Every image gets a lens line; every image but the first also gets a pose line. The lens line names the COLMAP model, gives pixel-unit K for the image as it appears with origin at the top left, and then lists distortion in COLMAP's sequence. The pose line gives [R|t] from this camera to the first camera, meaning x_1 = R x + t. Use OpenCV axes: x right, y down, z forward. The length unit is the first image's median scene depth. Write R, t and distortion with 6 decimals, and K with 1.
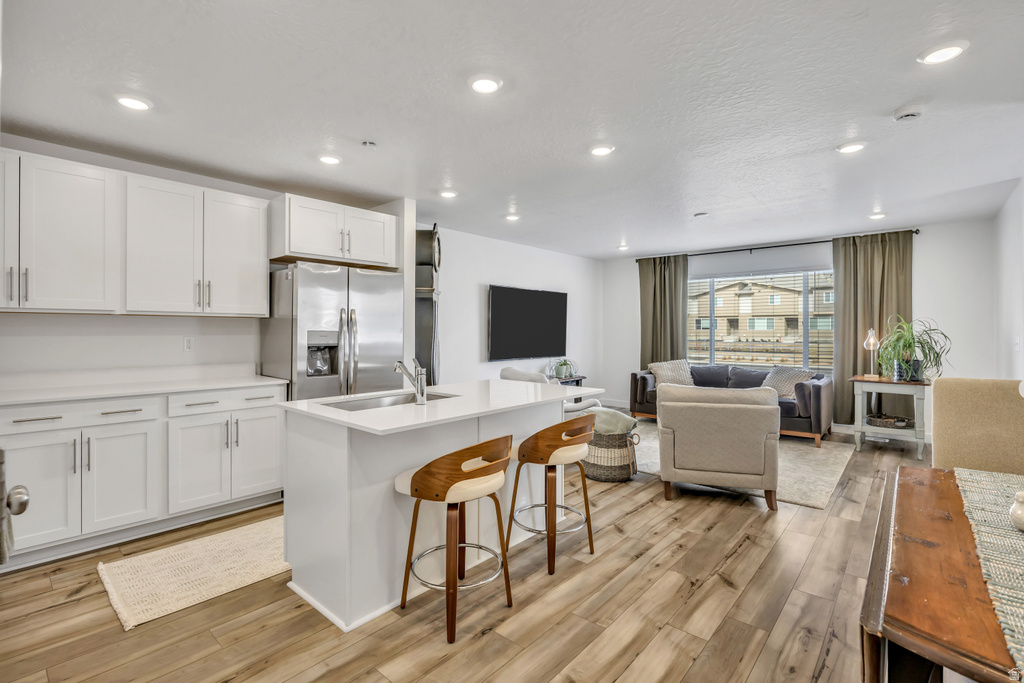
lens RADIAL K [[463.1, 0, 511.6], [0, 463.1, 328.7], [0, 0, 1]] dist [-0.008317, -0.001050]
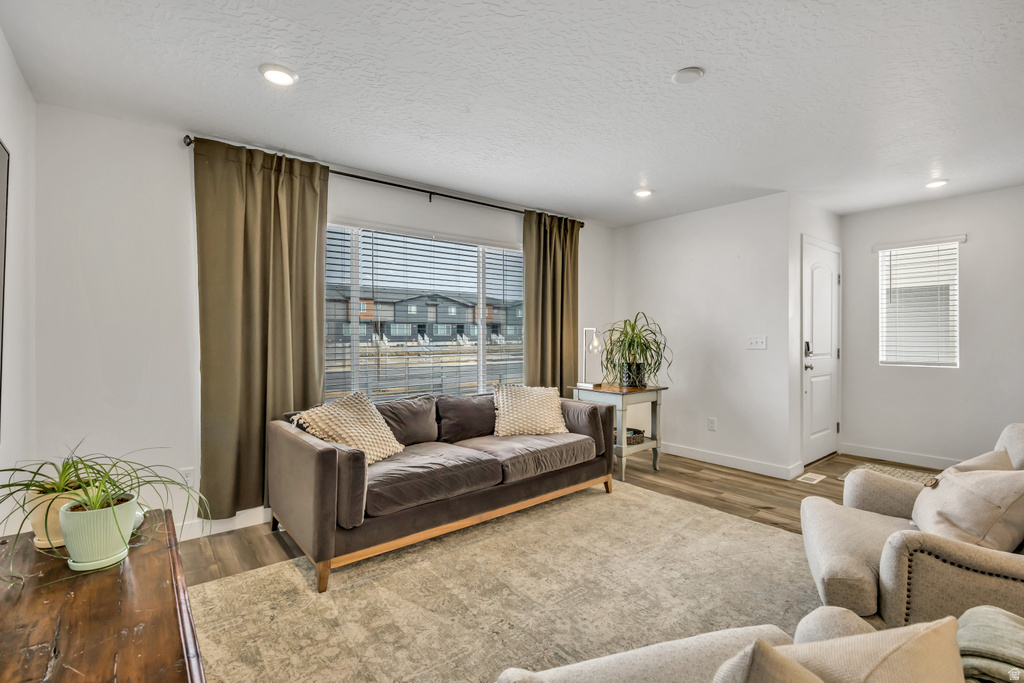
lens RADIAL K [[463.1, 0, 507.8], [0, 463.1, 338.3], [0, 0, 1]] dist [-0.008317, -0.001050]
pose [[0.167939, -0.009512, 0.985752, -0.128832], [0.001432, 0.999955, 0.009406, 0.018960], [-0.985796, -0.000168, 0.167945, 1.918719]]
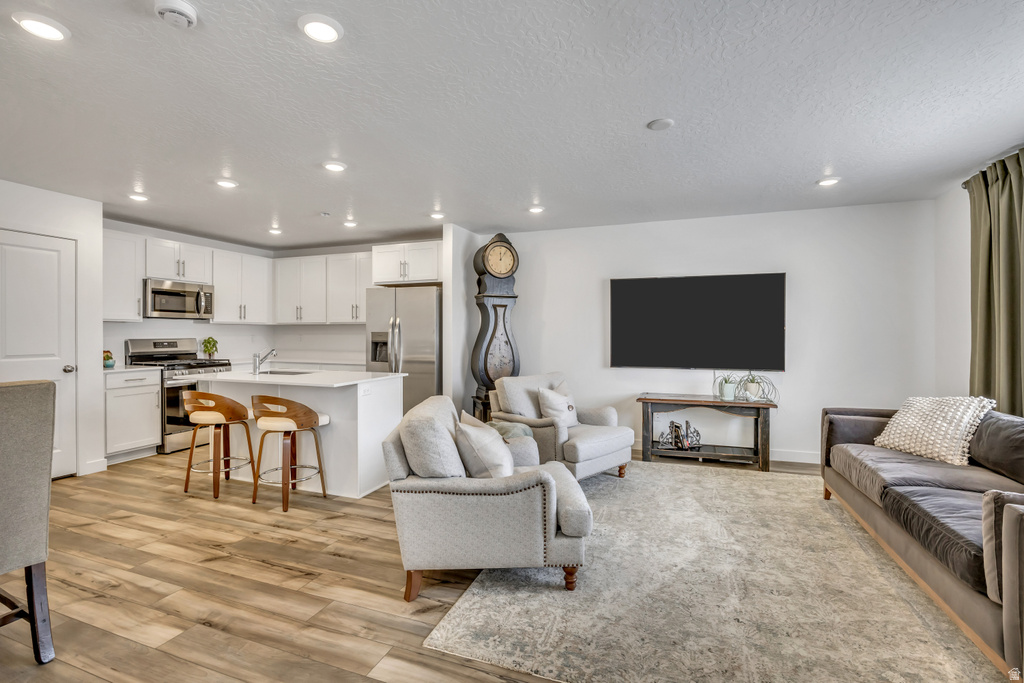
lens RADIAL K [[463.1, 0, 505.4], [0, 463.1, 338.1], [0, 0, 1]] dist [-0.008317, -0.001050]
pose [[0.359811, 0.007565, -0.932995, 1.504328], [0.004041, 0.999945, 0.009667, 0.014633], [0.933016, -0.007249, 0.359761, 1.089988]]
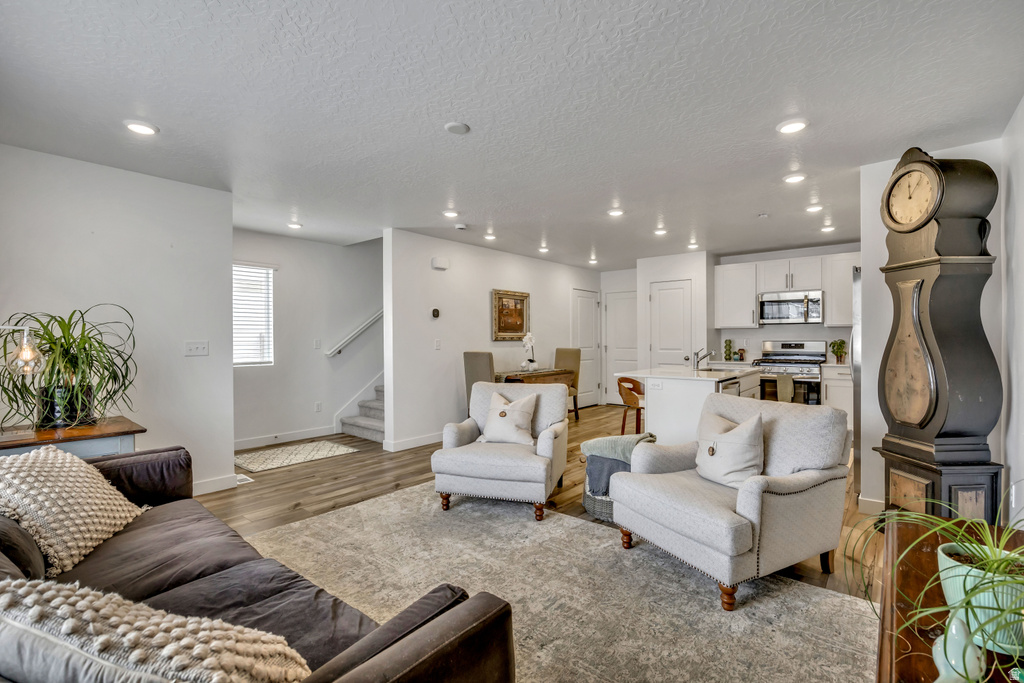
lens RADIAL K [[463.1, 0, 511.8], [0, 463.1, 341.3], [0, 0, 1]] dist [-0.008317, -0.001050]
pose [[-0.999674, 0.000712, -0.025508, 0.629791], [0.000642, 0.999996, 0.002753, 0.024823], [0.025510, 0.002736, -0.999671, 2.741734]]
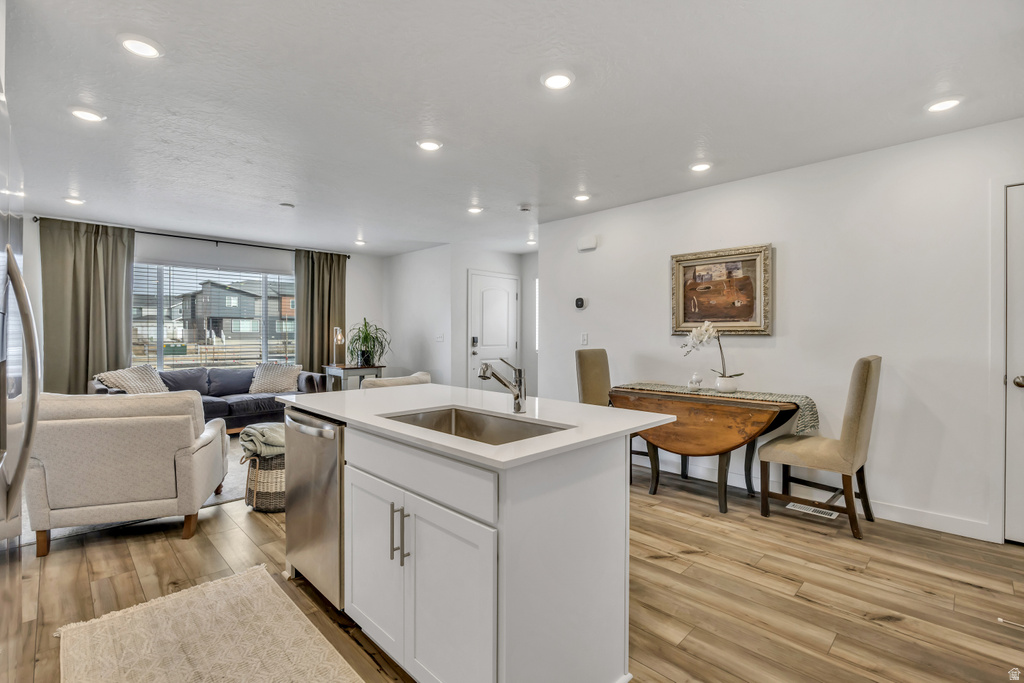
lens RADIAL K [[463.1, 0, 504.7], [0, 463.1, 336.5], [0, 0, 1]] dist [-0.008317, -0.001050]
pose [[0.074300, -0.008674, 0.997198, -0.873862], [-0.004520, 0.999949, 0.009035, 0.020026], [-0.997226, -0.005178, 0.074257, 0.846164]]
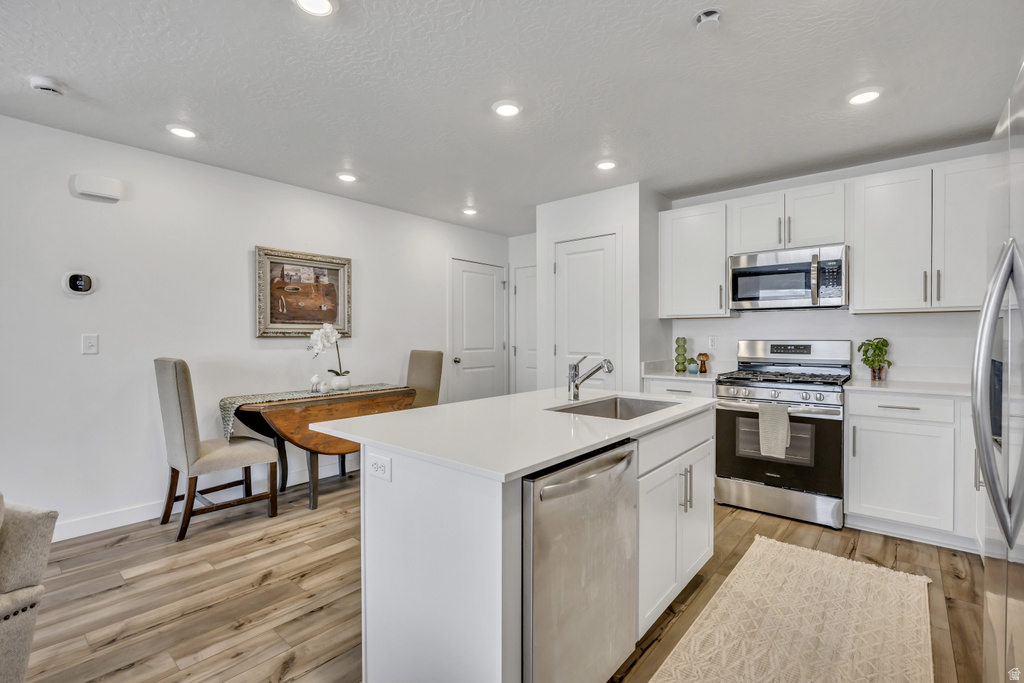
lens RADIAL K [[463.1, 0, 515.2], [0, 463.1, 341.2], [0, 0, 1]] dist [-0.008317, -0.001050]
pose [[-0.999805, -0.002891, -0.019531, -0.043174], [-0.003016, 0.999975, 0.006333, 0.027321], [0.019512, 0.006390, -0.999789, 1.738087]]
